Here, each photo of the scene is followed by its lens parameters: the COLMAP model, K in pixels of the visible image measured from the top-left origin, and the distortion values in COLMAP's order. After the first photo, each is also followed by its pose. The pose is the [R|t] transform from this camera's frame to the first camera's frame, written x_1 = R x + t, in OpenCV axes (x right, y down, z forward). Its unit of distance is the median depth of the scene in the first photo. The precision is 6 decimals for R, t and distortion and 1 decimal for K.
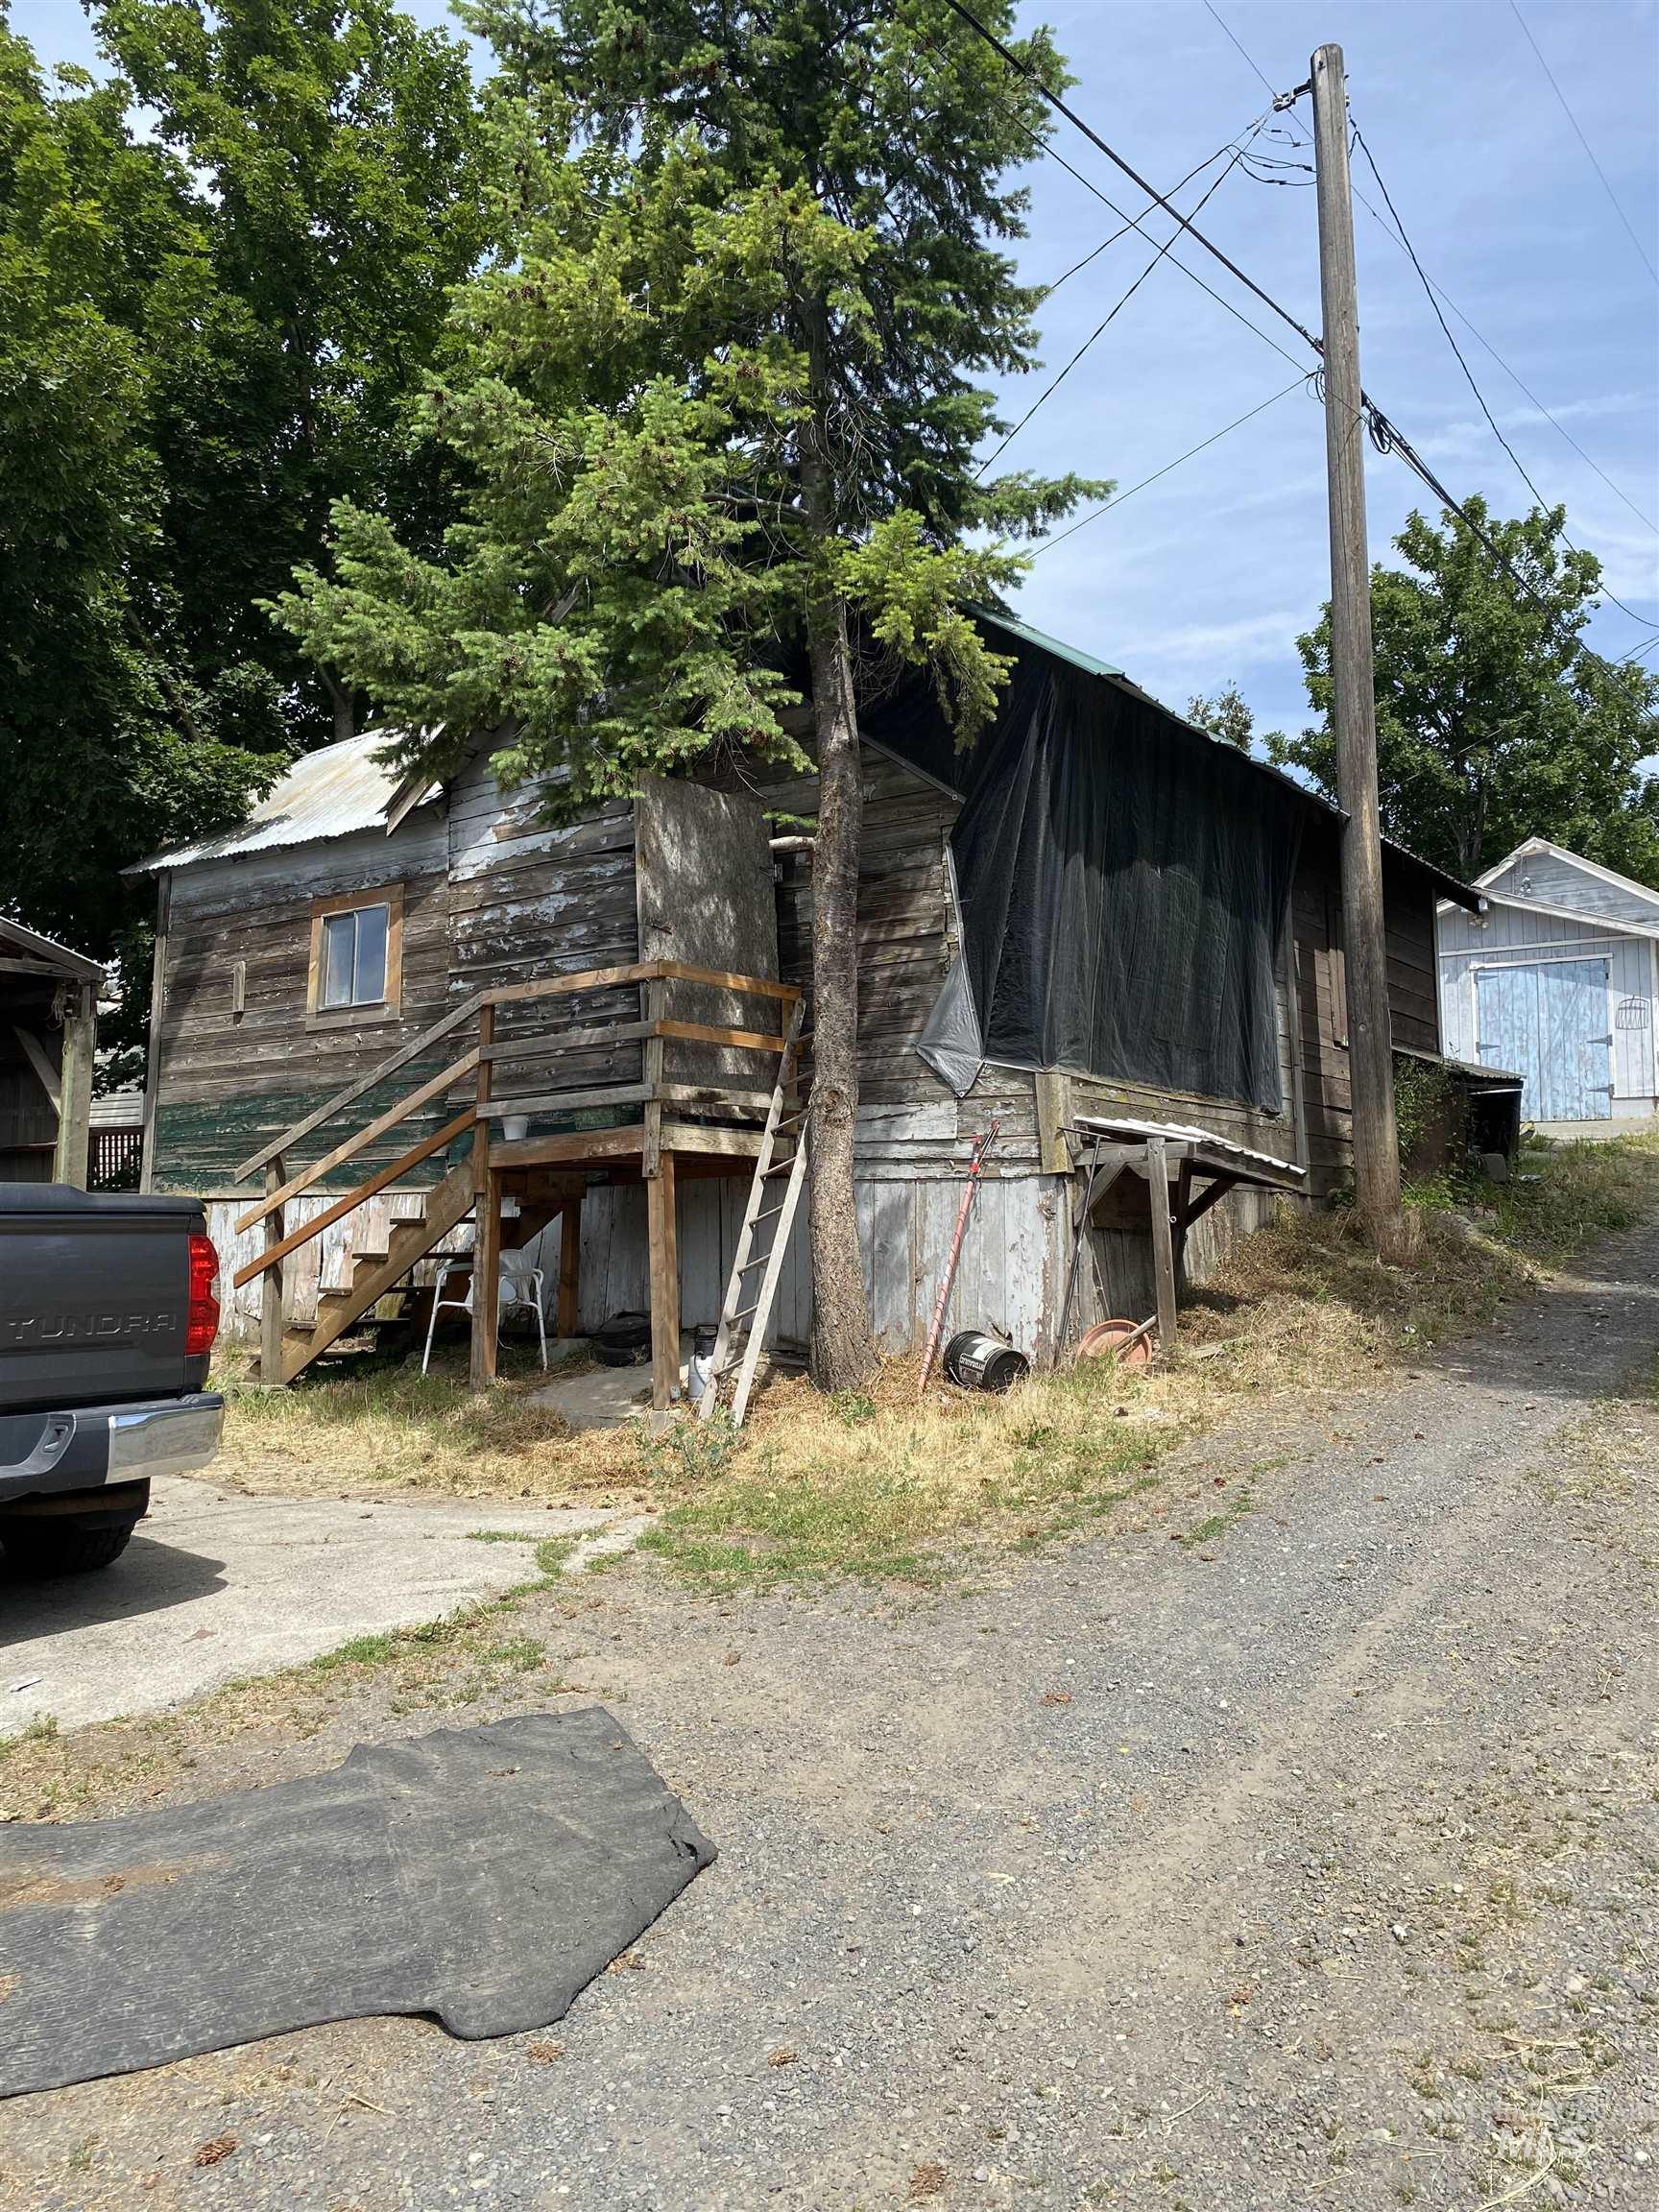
lens RADIAL K [[1699.7, 0, 829.5], [0, 1699.7, 1106.0], [0, 0, 1]] dist [-0.000377, -0.008631]
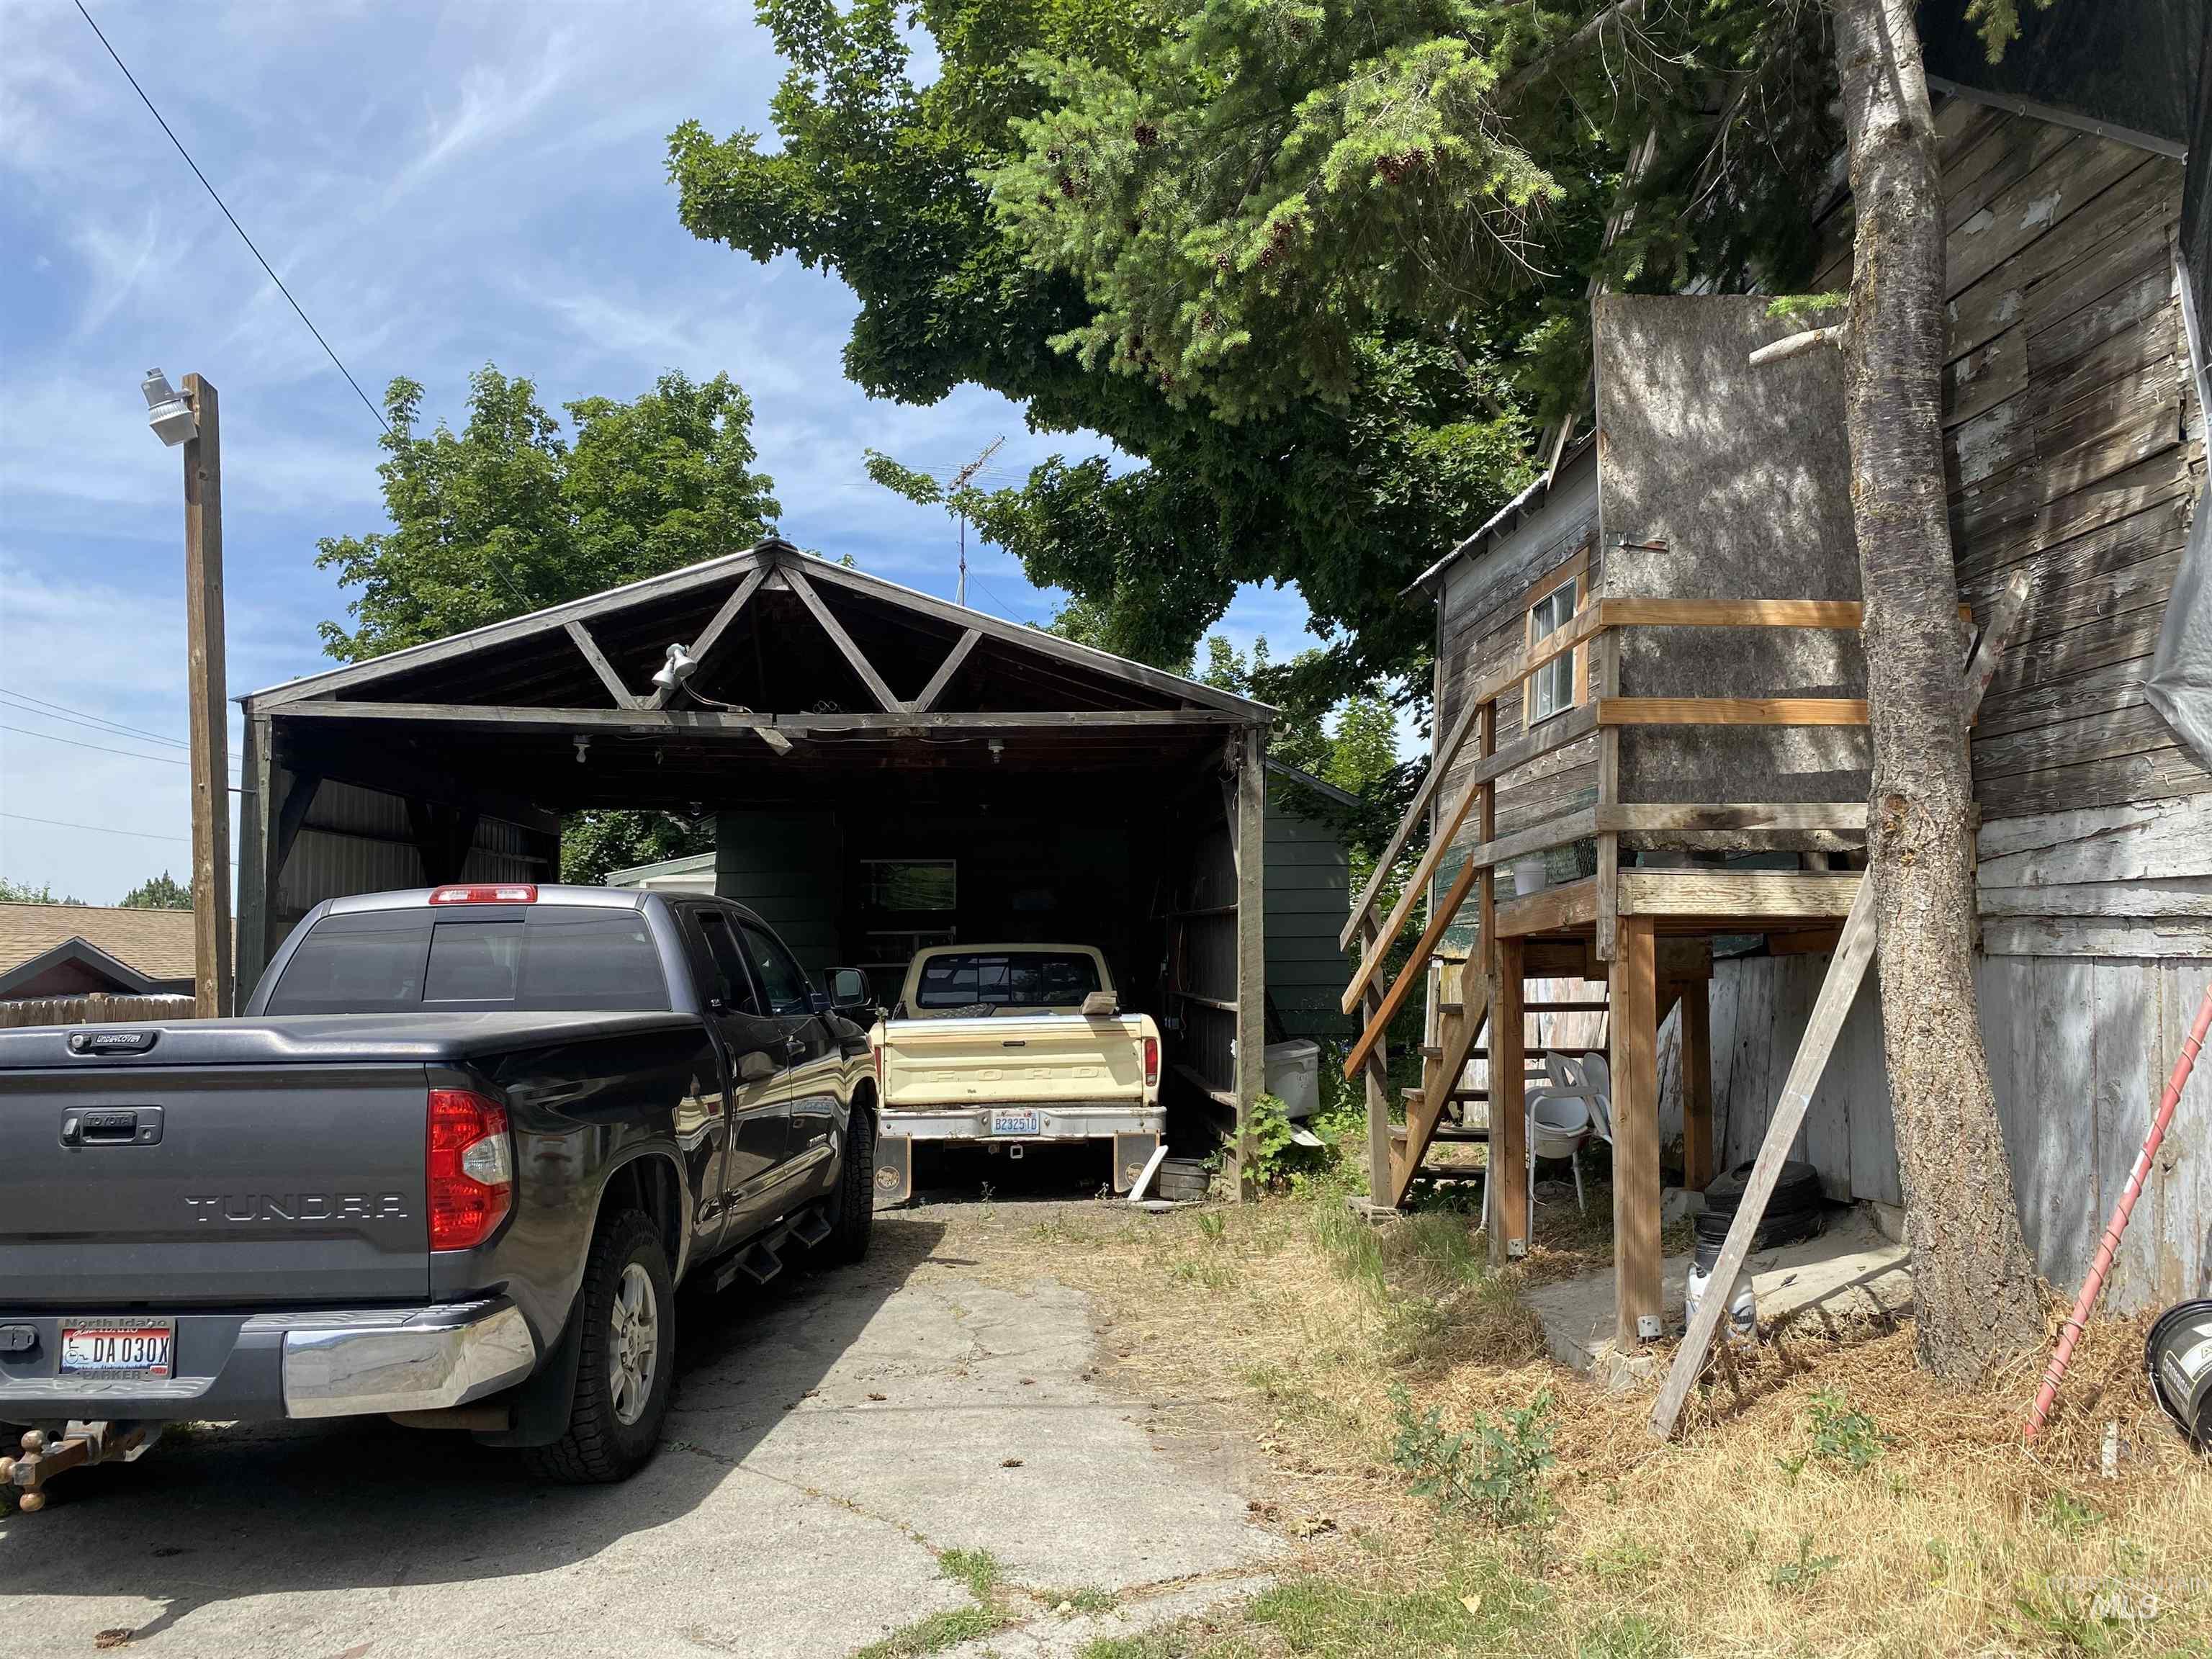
lens RADIAL K [[1657.1, 0, 1106.0], [0, 1657.1, 829.5], [0, 0, 1]] dist [0.004855, -0.035648]
pose [[0.625410, -0.058719, -0.778084, 0.232097], [0.063146, 0.997703, -0.024537, -0.001388], [0.777737, -0.033787, 0.627681, 0.467822]]
